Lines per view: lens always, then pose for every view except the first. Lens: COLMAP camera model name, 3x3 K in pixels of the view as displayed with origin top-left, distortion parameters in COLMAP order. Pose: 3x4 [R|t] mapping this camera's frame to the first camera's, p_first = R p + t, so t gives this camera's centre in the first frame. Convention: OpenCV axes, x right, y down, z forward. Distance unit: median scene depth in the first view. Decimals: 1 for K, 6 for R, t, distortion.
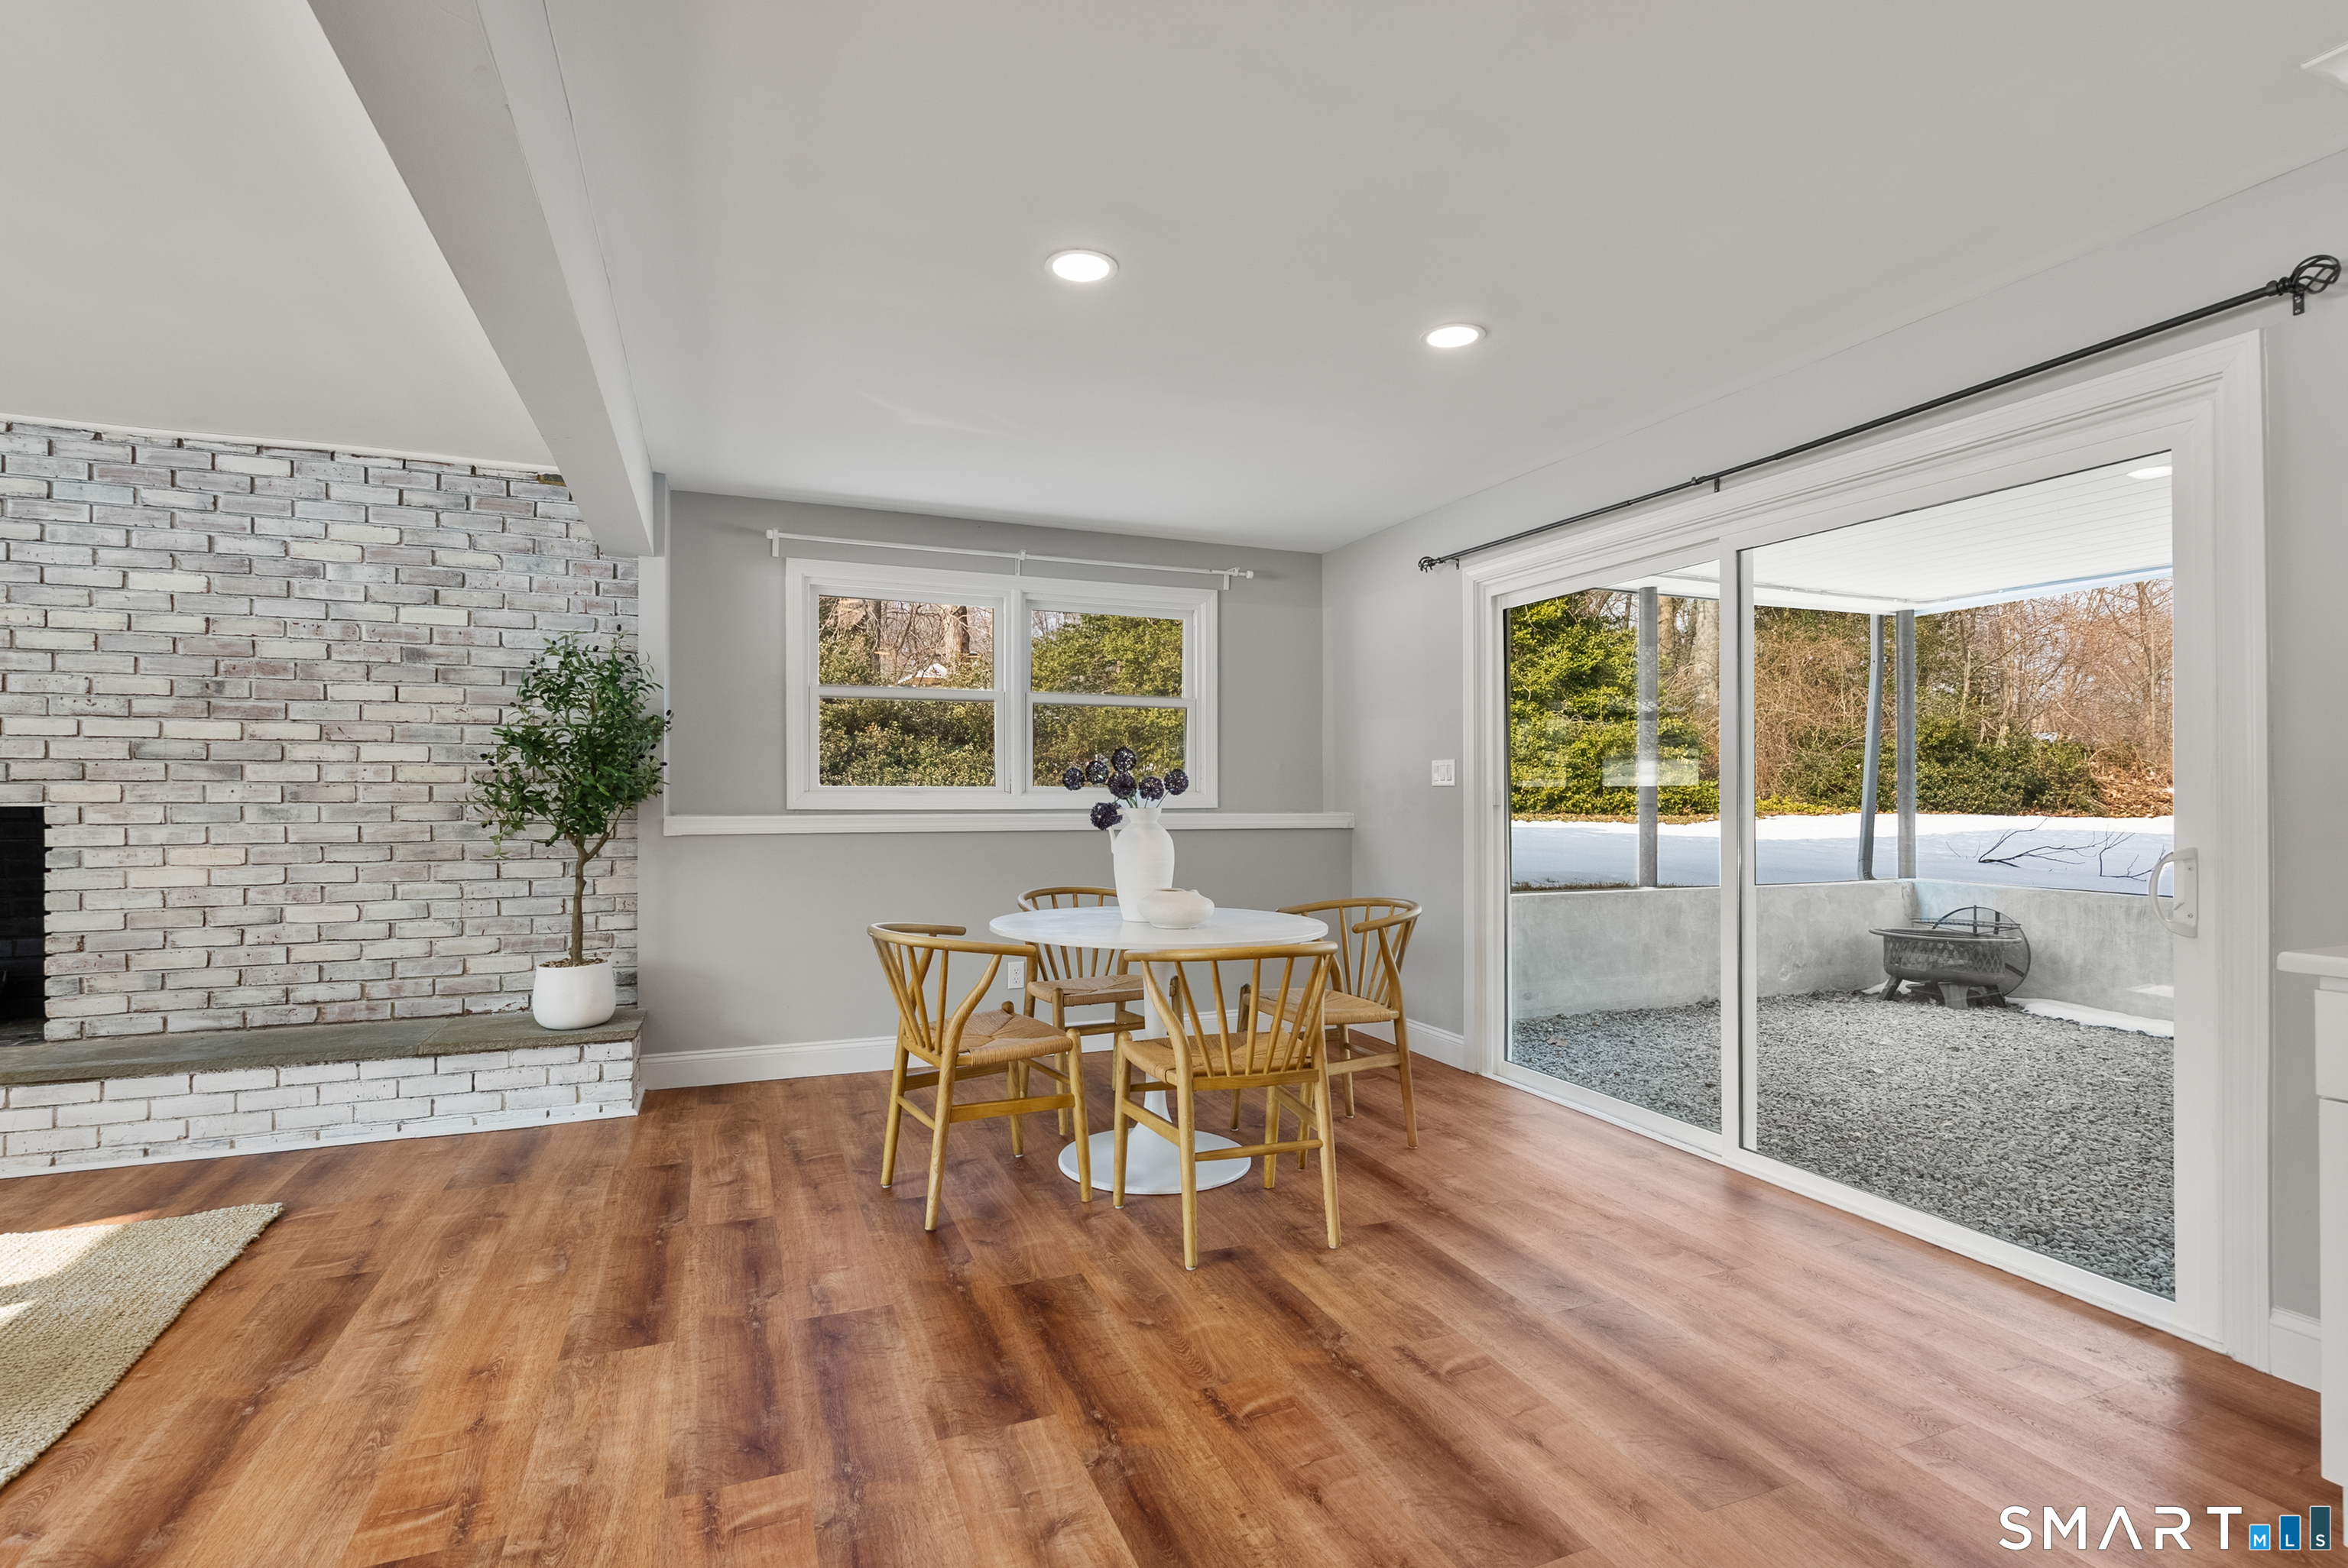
lens RADIAL K [[1090.2, 0, 1188.4], [0, 1090.2, 772.6], [0, 0, 1]] dist [-0.002417, 0.000229]
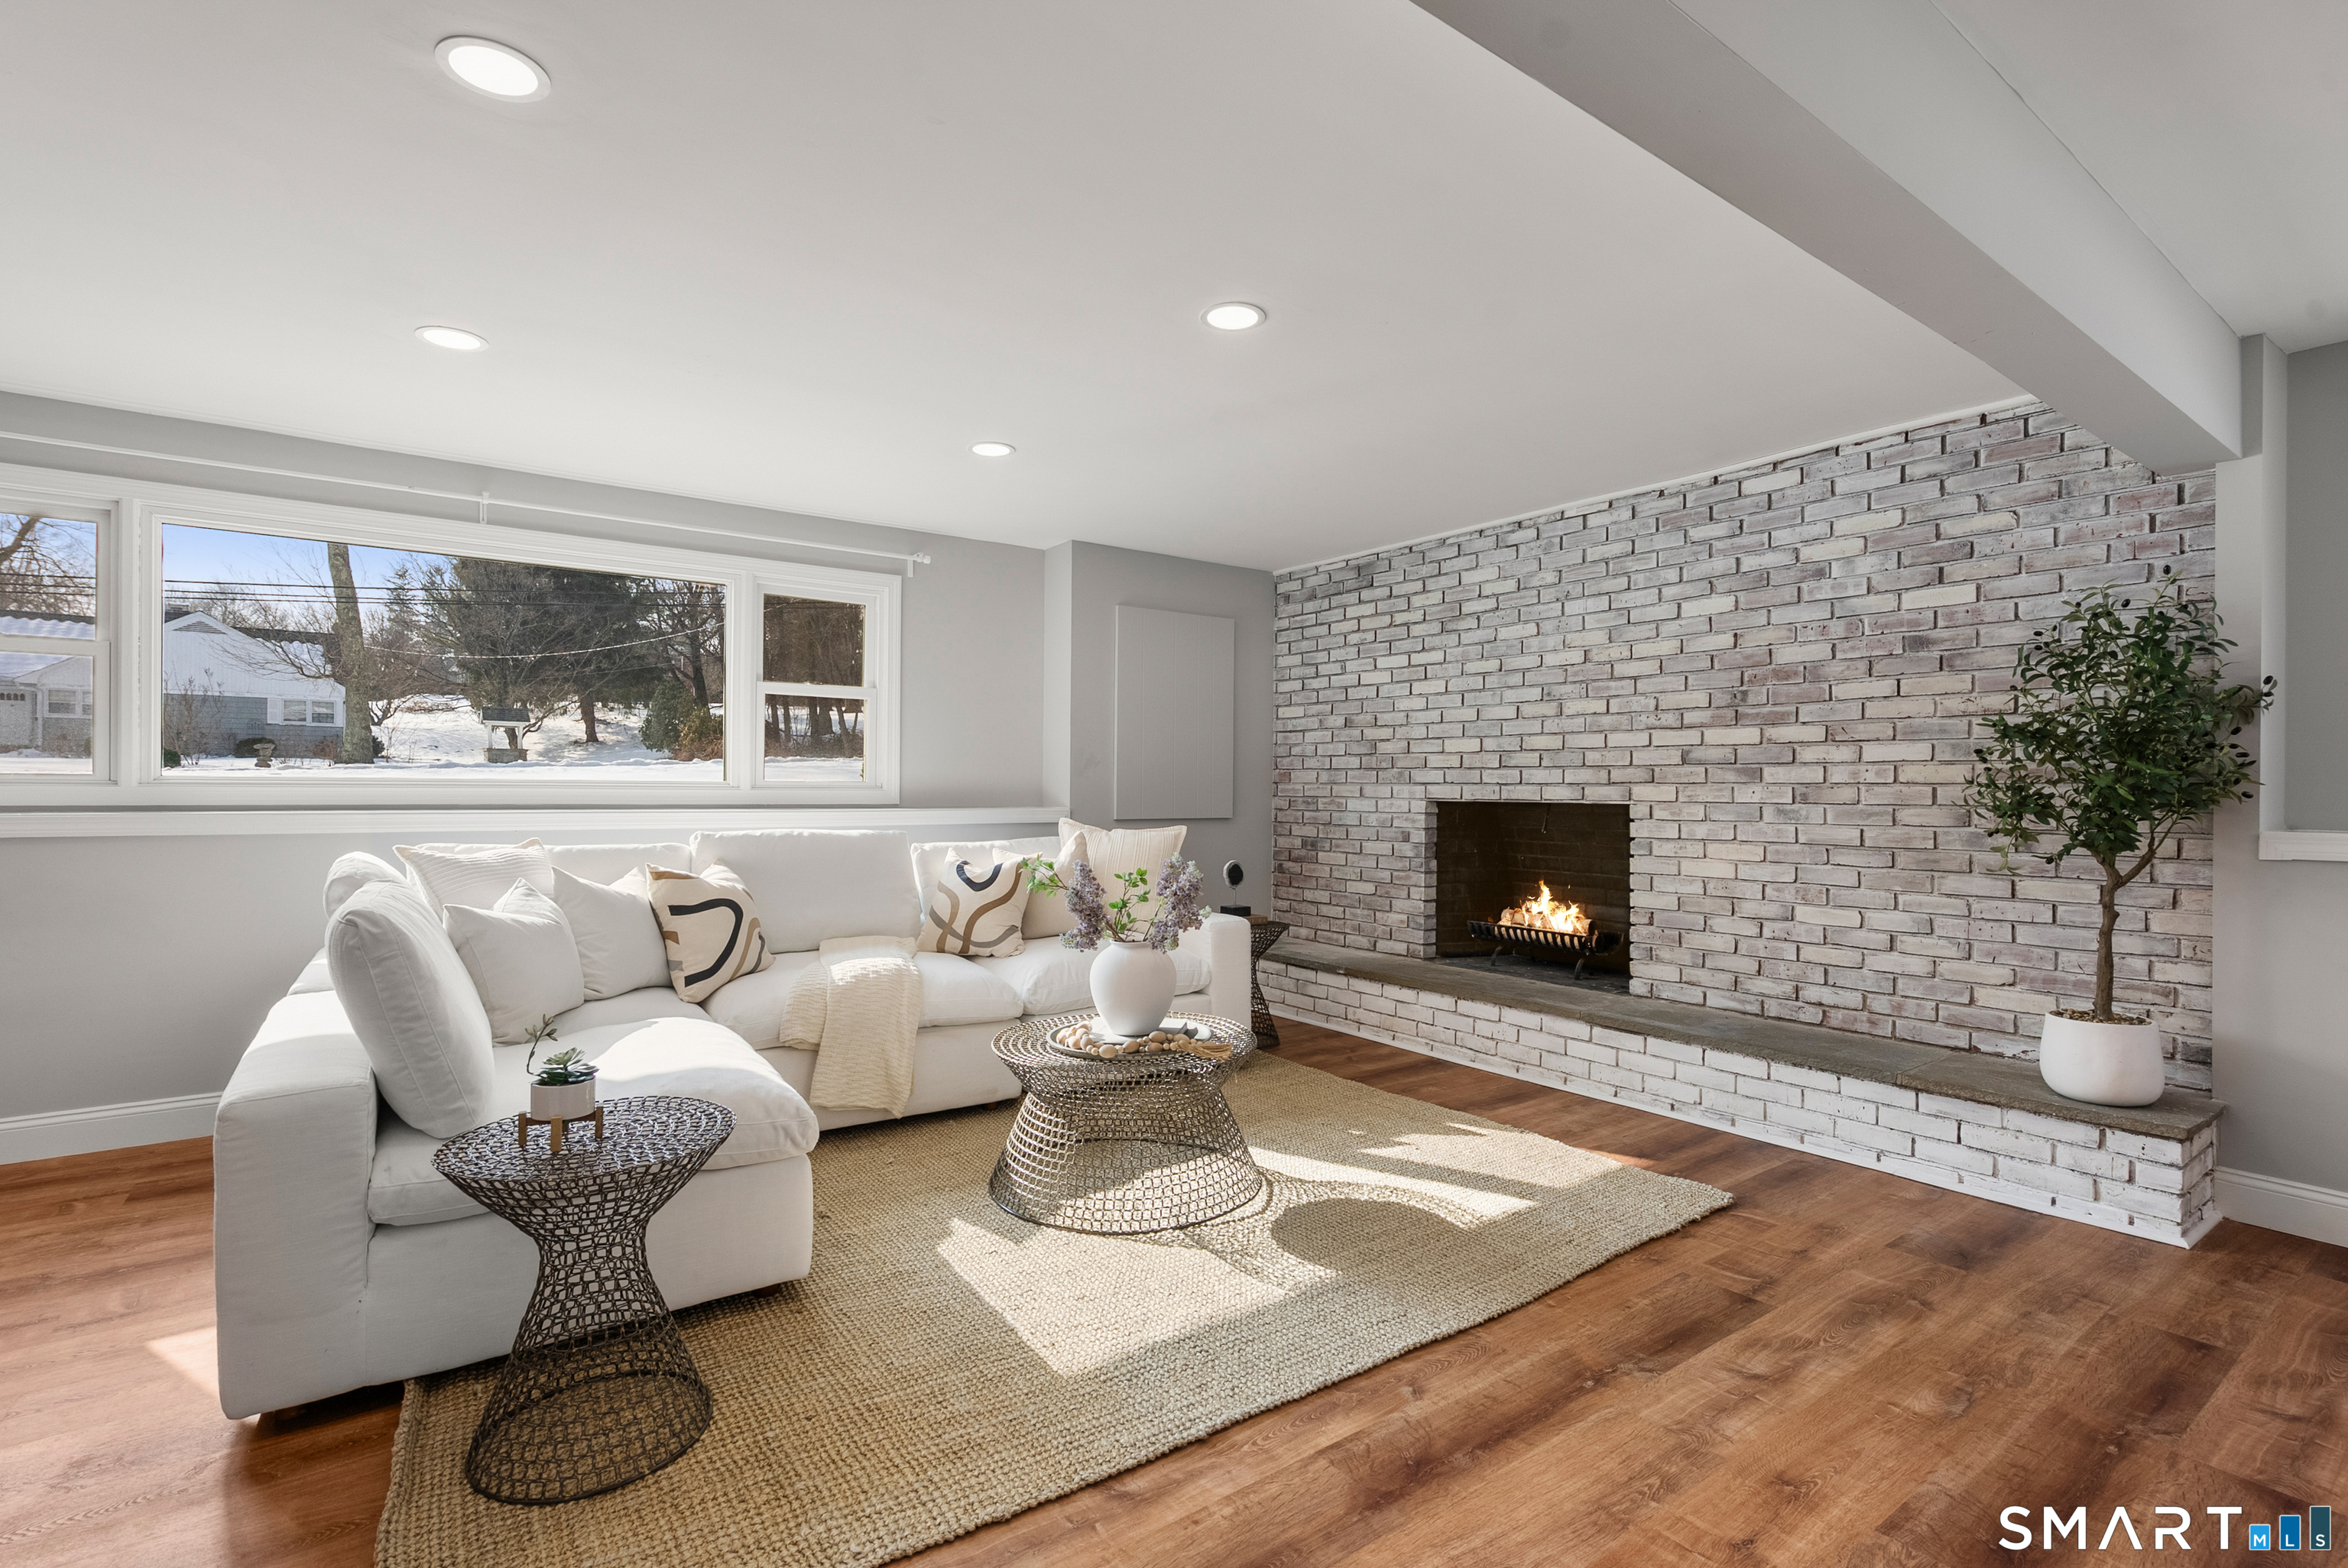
lens RADIAL K [[1096.1, 0, 1176.8], [0, 1096.1, 788.6], [0, 0, 1]] dist [-0.001444, 0.000474]
pose [[0.237568, -0.000143, -0.971371, 0.032518], [0.011529, 0.999930, 0.002672, 0.003925], [0.971303, -0.011833, 0.237553, 0.191335]]
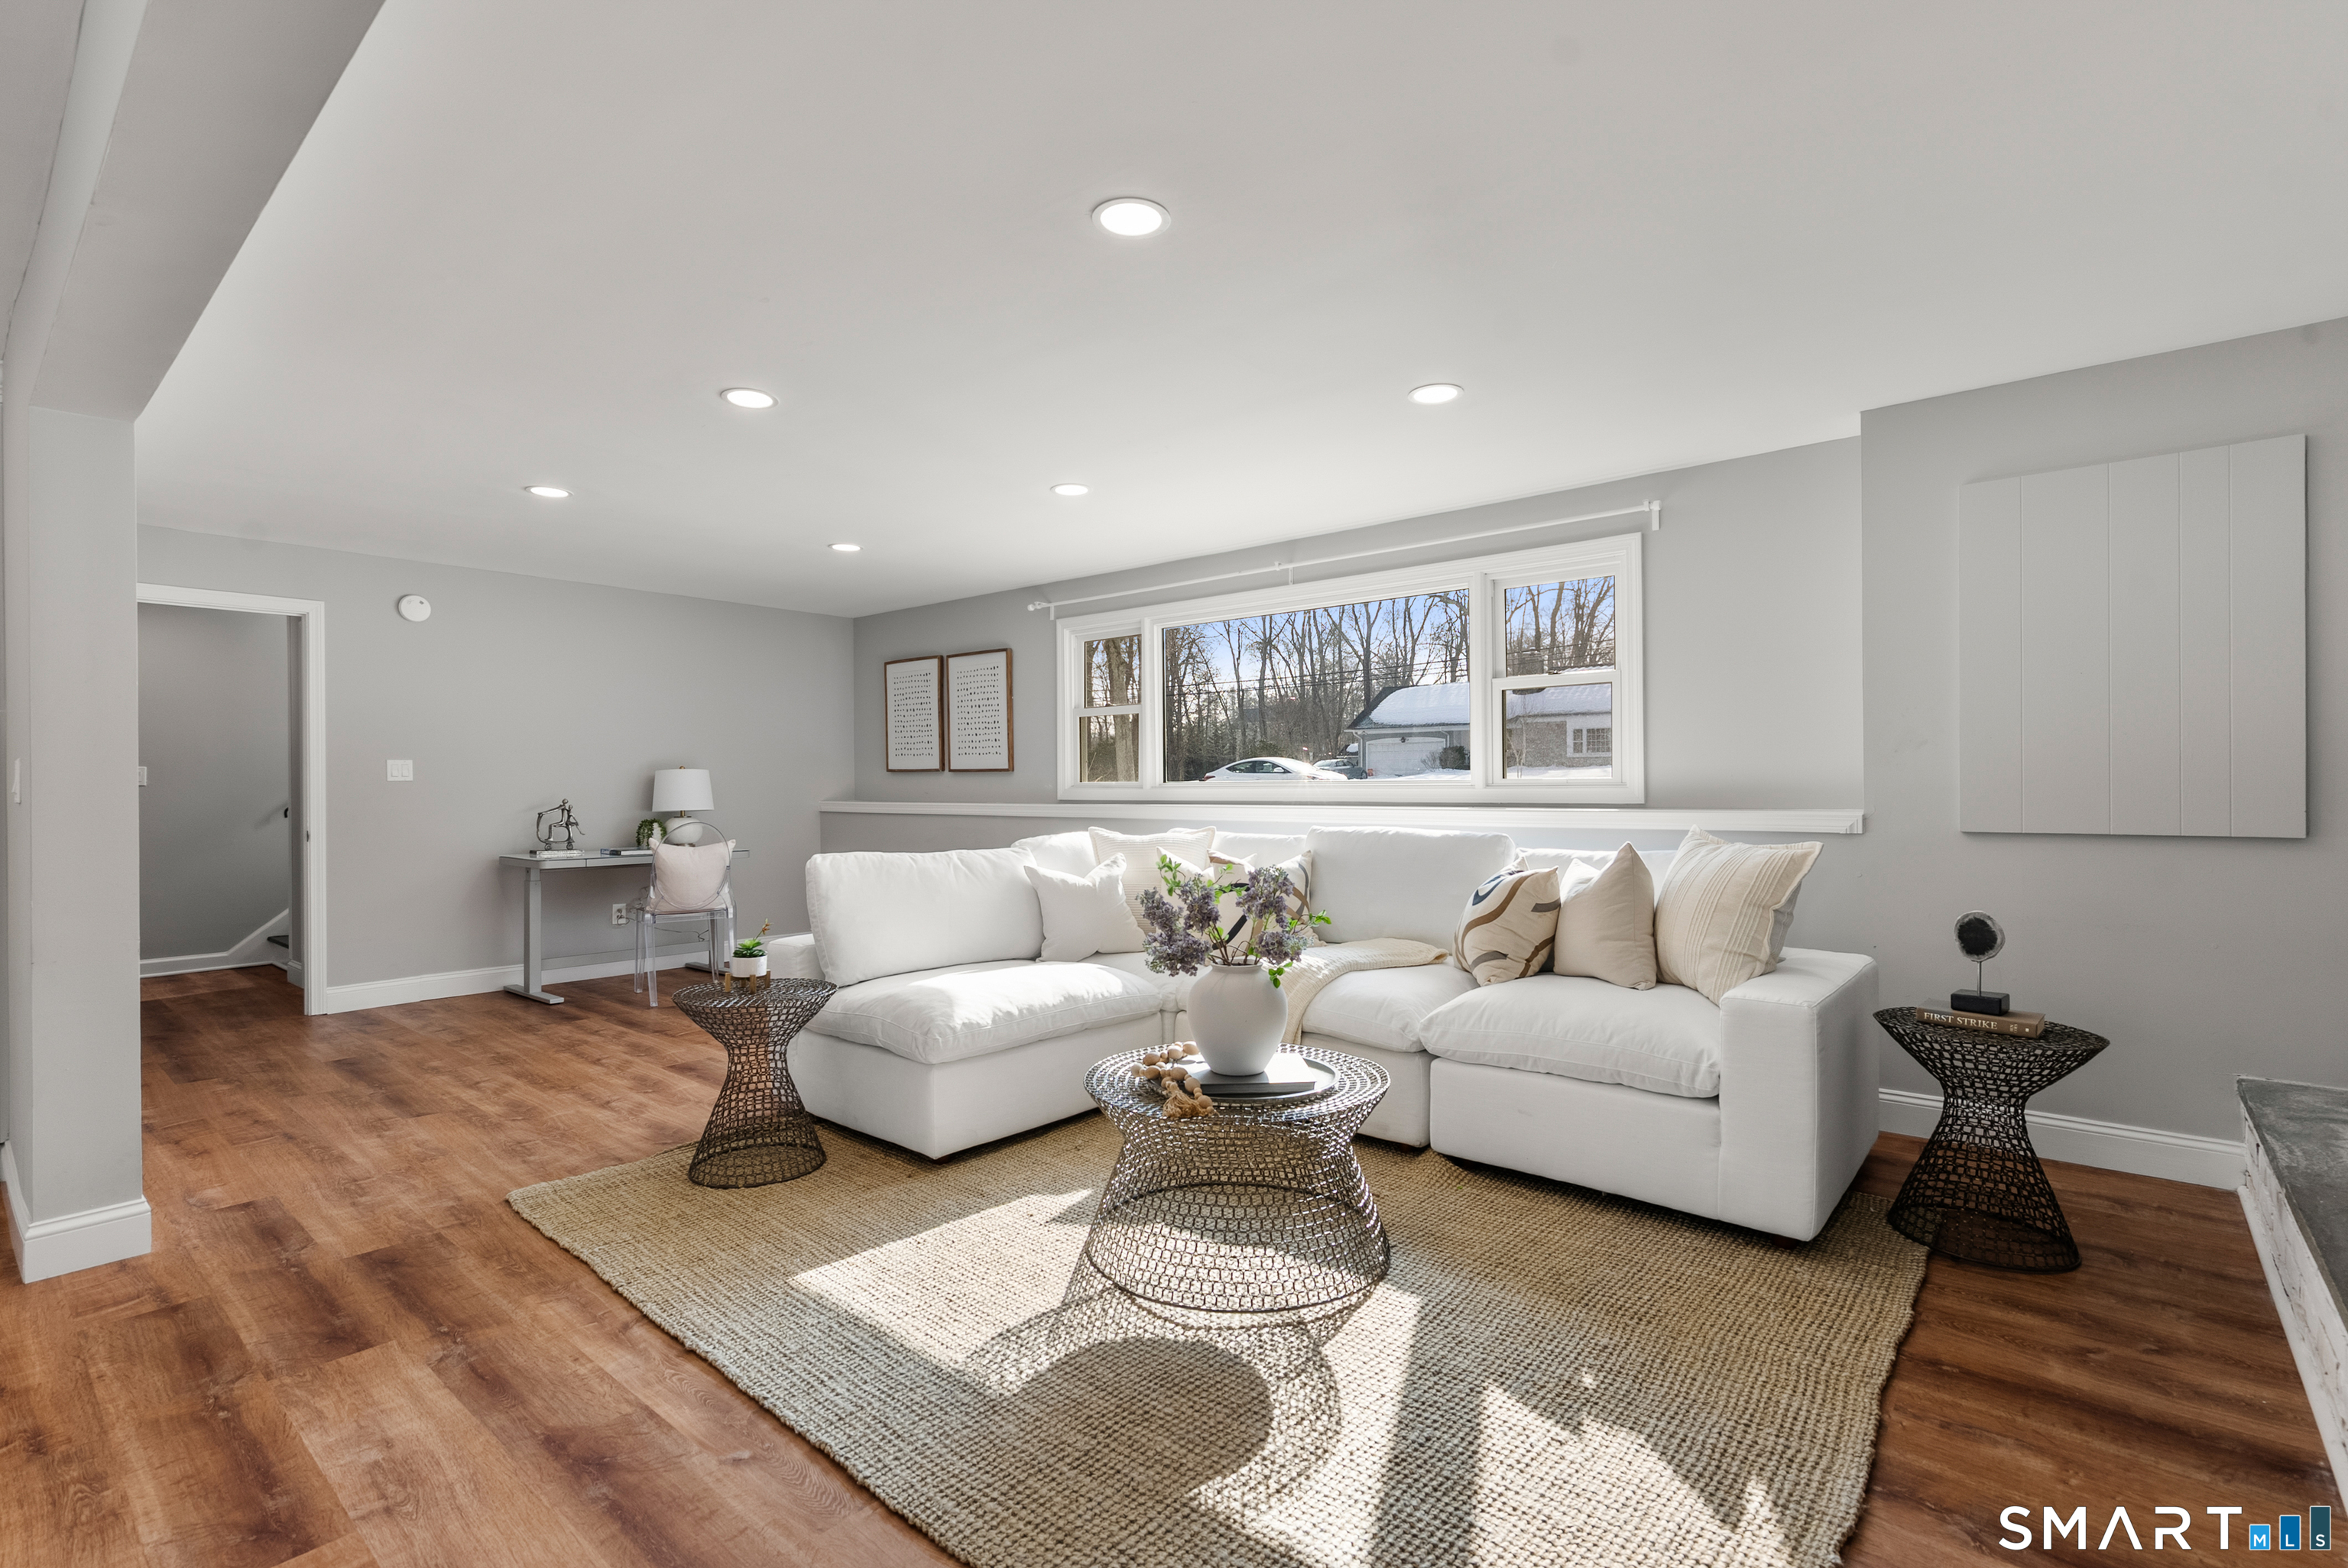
lens RADIAL K [[1079.2, 0, 1177.4], [0, 1079.2, 784.2], [0, 0, 1]] dist [-0.003981, 0.000941]
pose [[-0.891463, 0.007292, -0.453034, -0.412186], [0.015461, 0.999778, -0.014332, 0.011270], [0.452829, -0.019780, -0.891378, 0.937640]]
